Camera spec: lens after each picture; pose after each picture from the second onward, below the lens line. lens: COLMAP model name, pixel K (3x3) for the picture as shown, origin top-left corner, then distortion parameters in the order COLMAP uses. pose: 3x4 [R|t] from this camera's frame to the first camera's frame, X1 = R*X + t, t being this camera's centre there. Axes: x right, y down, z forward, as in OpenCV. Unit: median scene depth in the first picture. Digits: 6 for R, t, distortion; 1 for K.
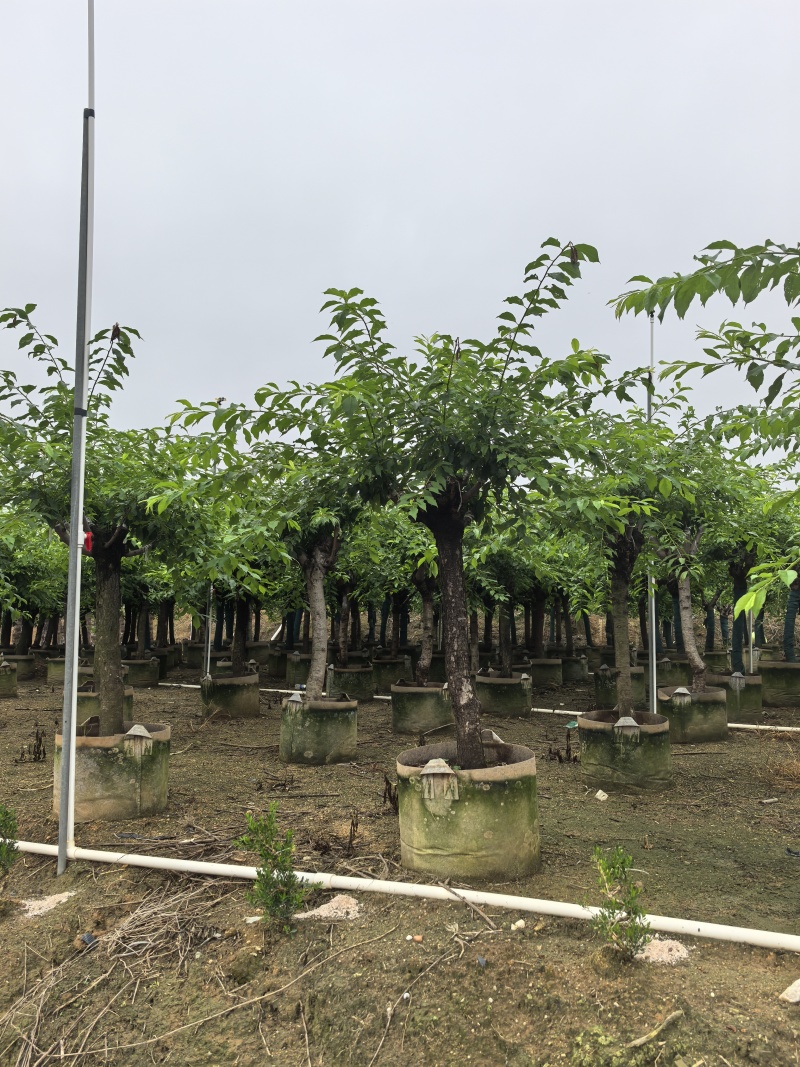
lens RADIAL K [[991.6, 0, 398.4], [0, 991.6, 531.4], [0, 0, 1]] dist [-0.017955, -0.060526]
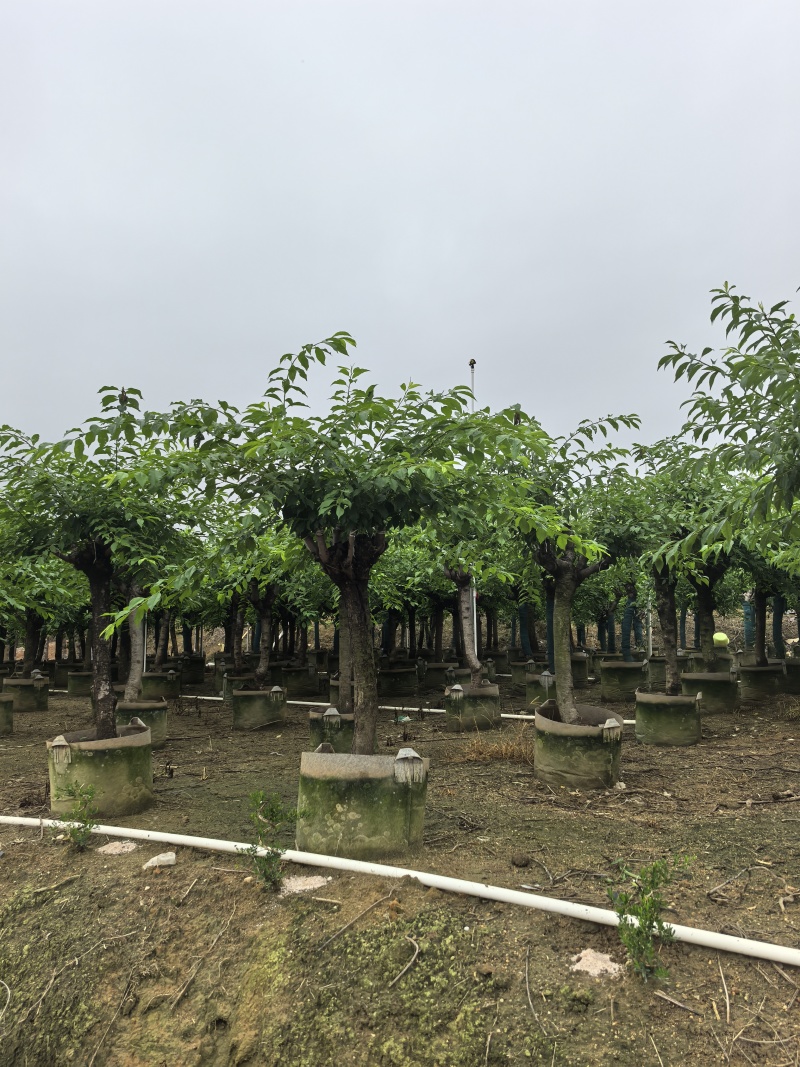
lens RADIAL K [[991.6, 0, 402.0], [0, 991.6, 535.7], [0, 0, 1]] dist [-0.017955, -0.060526]
pose [[0.998506, -0.034949, -0.042009, 0.383426], [0.034801, 0.999385, -0.004250, -0.026067], [0.042132, 0.002782, 0.999108, -0.272057]]
